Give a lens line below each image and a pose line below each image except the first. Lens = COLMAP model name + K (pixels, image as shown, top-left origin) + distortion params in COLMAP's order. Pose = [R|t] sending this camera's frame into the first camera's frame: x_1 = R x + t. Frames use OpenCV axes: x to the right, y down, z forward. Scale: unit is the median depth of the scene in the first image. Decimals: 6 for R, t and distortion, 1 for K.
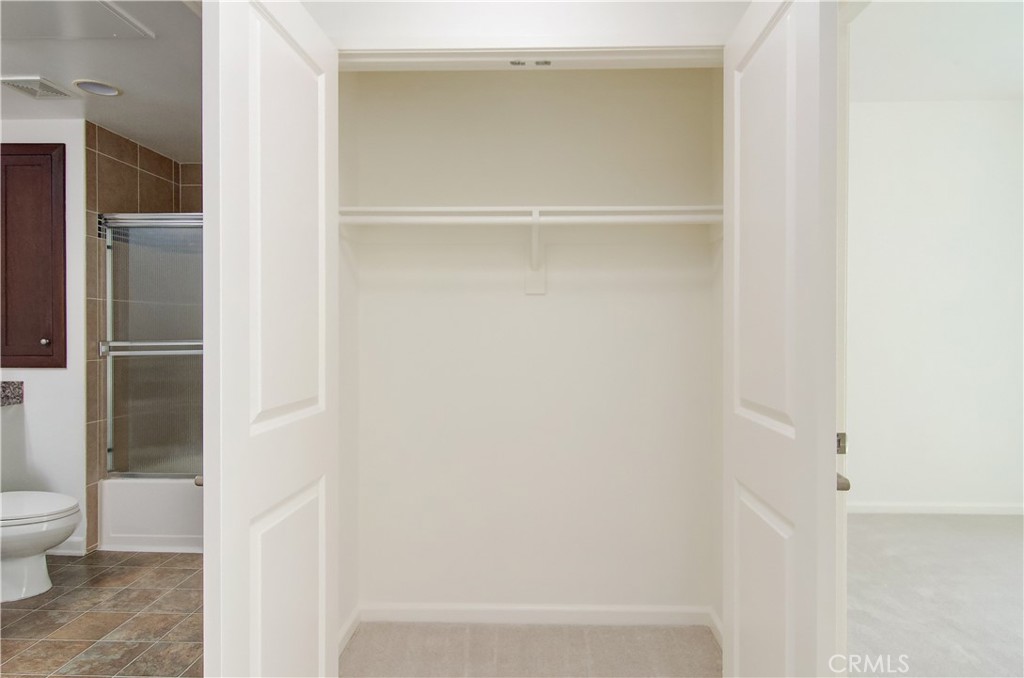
lens RADIAL K [[583.8, 0, 494.0], [0, 583.8, 335.6], [0, 0, 1]] dist [0.013327, -0.008181]
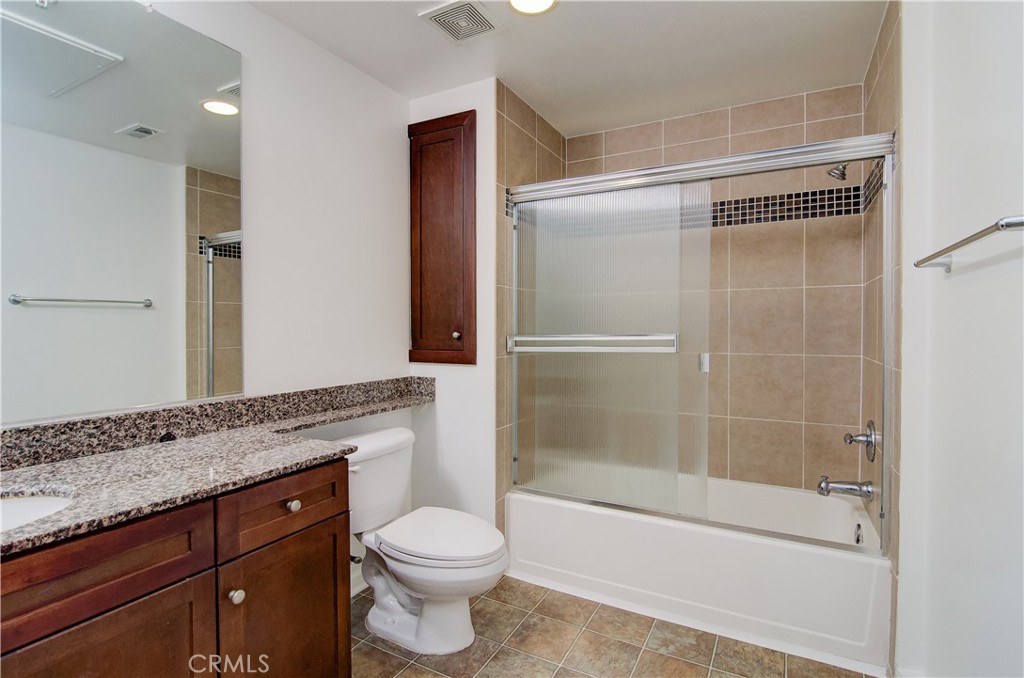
lens RADIAL K [[496.3, 0, 511.7], [0, 496.3, 335.2], [0, 0, 1]] dist [0.000943, -0.003409]
pose [[0.899834, 0.005852, -0.436193, -0.348475], [-0.002465, 0.999962, 0.008330, 0.003739], [0.436225, -0.006421, 0.899815, 0.343929]]
